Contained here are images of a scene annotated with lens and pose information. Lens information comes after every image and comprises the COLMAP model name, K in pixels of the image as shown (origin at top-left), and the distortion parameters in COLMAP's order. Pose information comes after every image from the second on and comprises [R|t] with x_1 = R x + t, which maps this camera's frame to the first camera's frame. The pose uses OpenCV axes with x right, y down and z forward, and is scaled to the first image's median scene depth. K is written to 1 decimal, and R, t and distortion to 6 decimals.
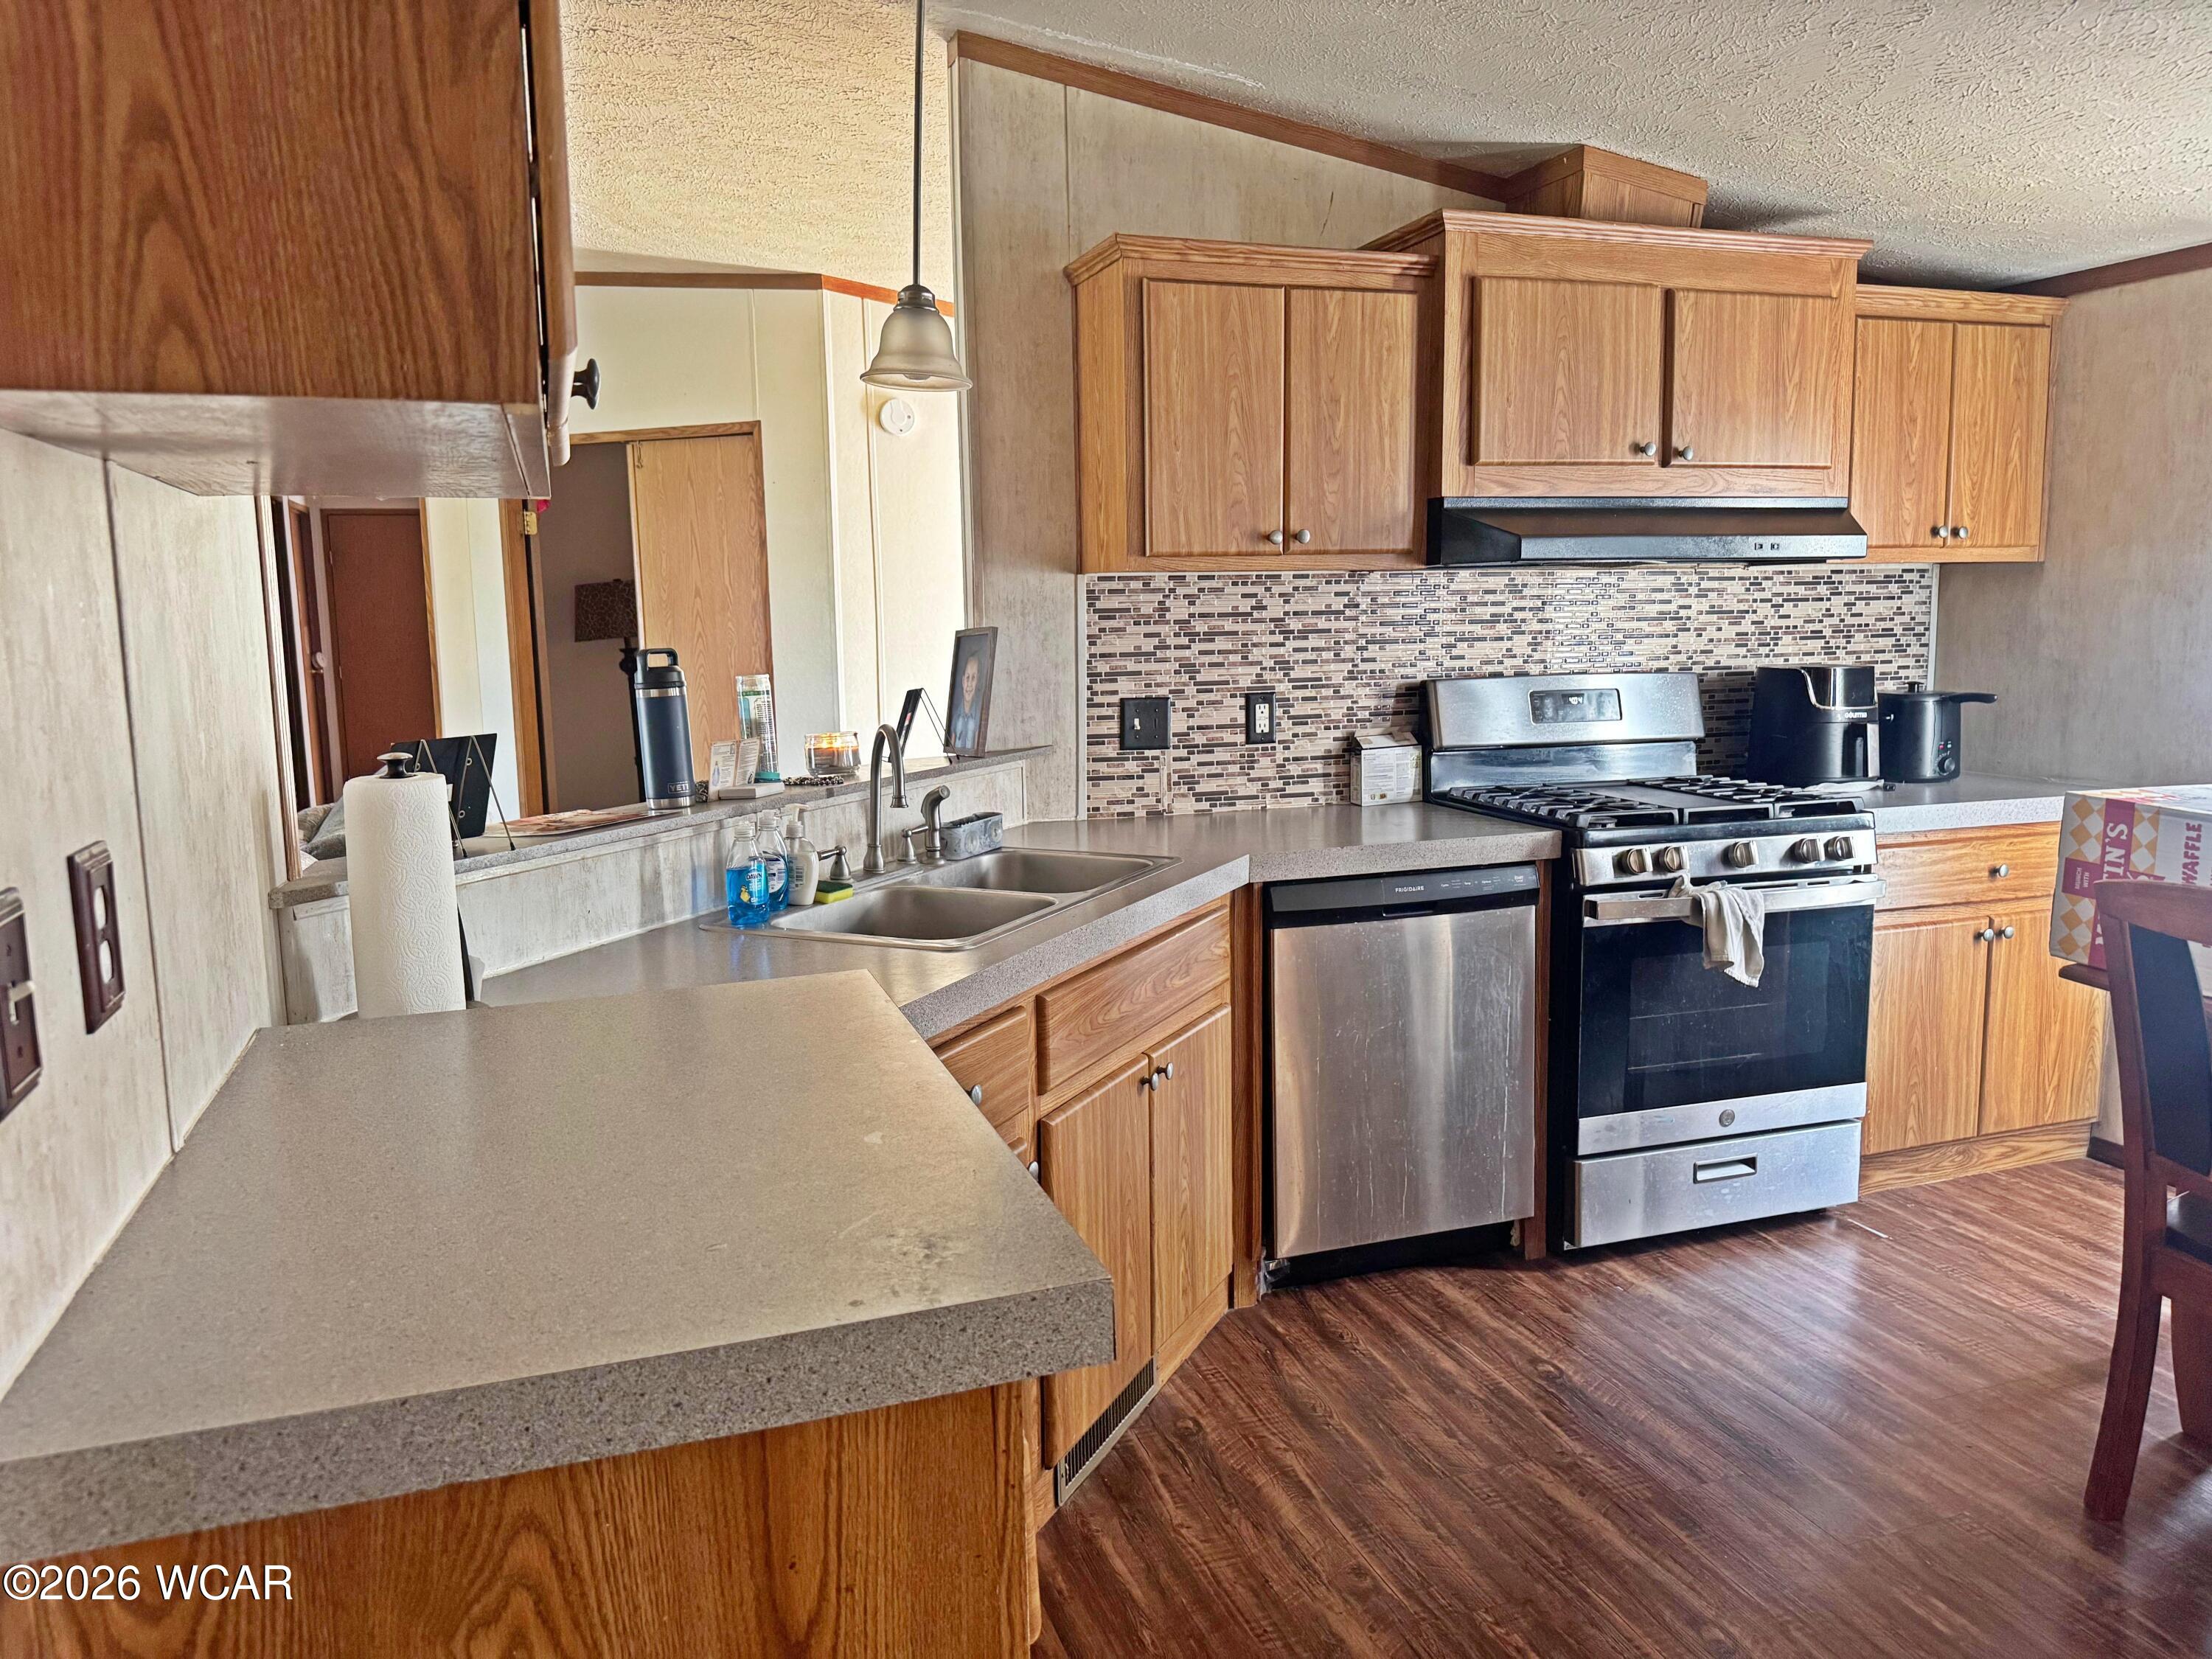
lens RADIAL K [[1577.9, 0, 1096.8], [0, 1577.9, 823.4], [0, 0, 1]] dist [0.080572, -0.079647]
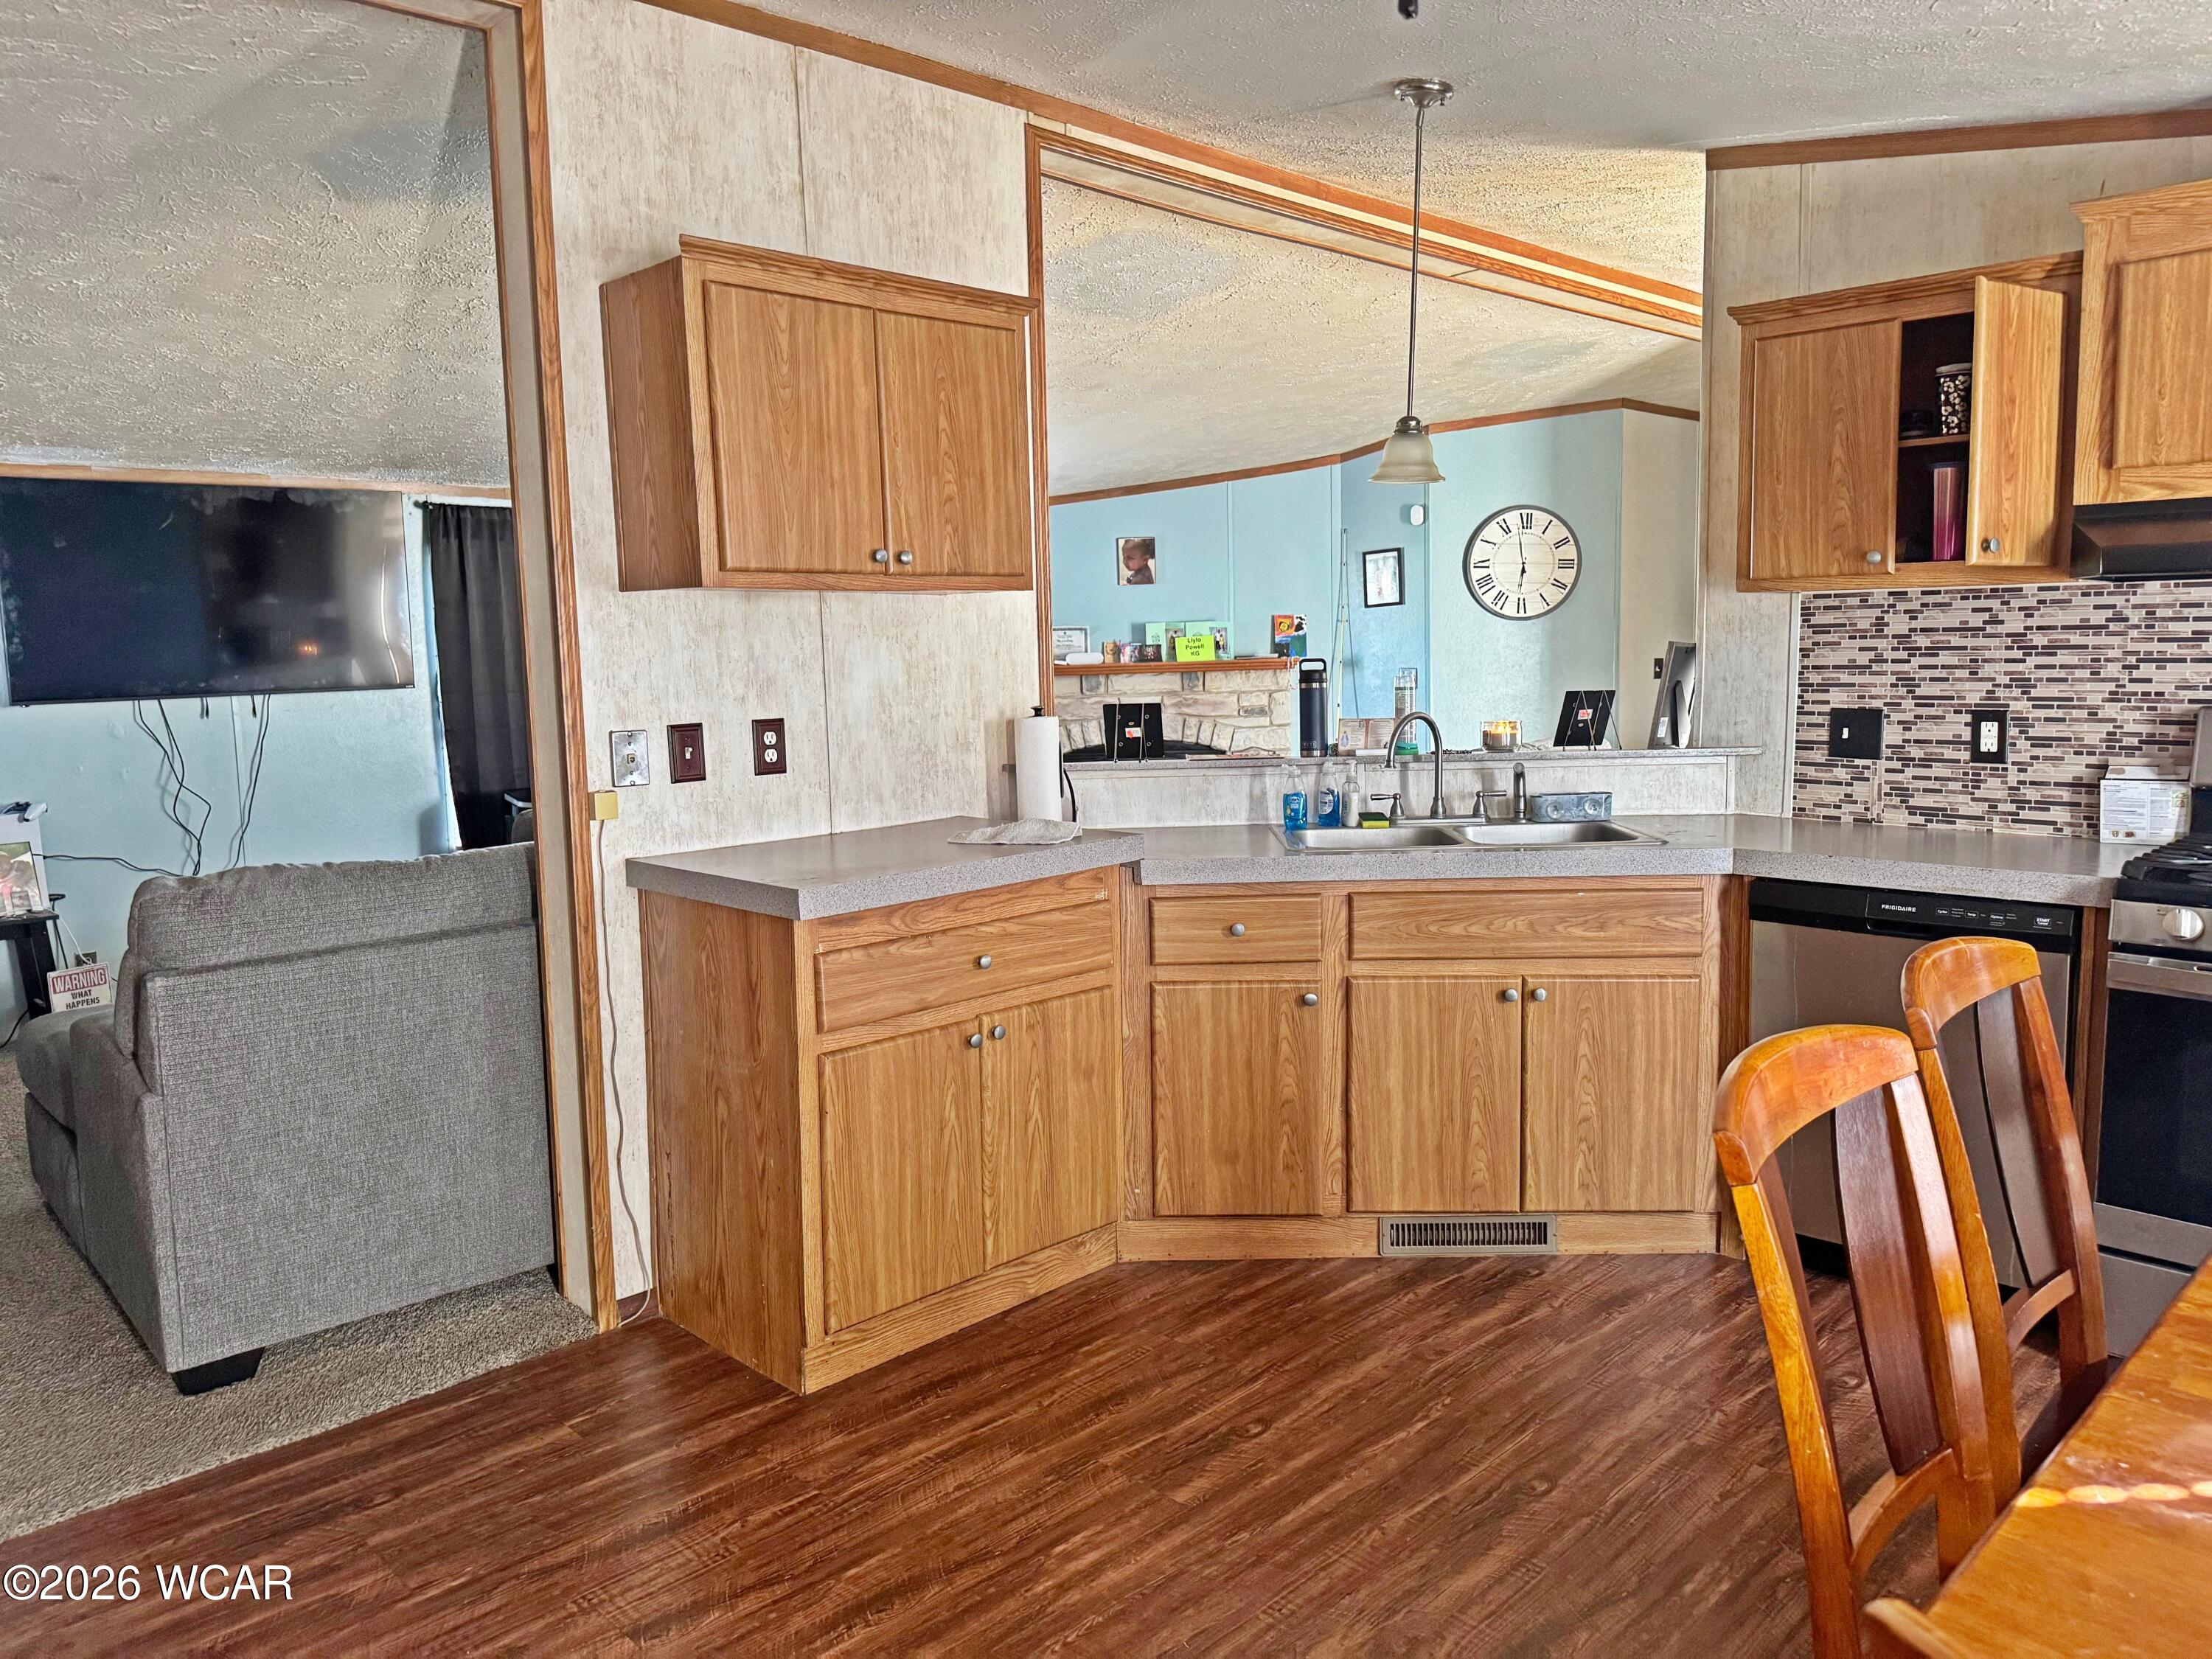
lens RADIAL K [[1577.9, 0, 1010.4], [0, 1577.9, 824.6], [0, 0, 1]] dist [0.080572, -0.079647]
pose [[0.379151, 0.115244, -0.918130, 0.796328], [-0.110999, 0.990714, 0.078517, -0.024374], [0.918653, 0.072142, 0.388422, 0.074781]]
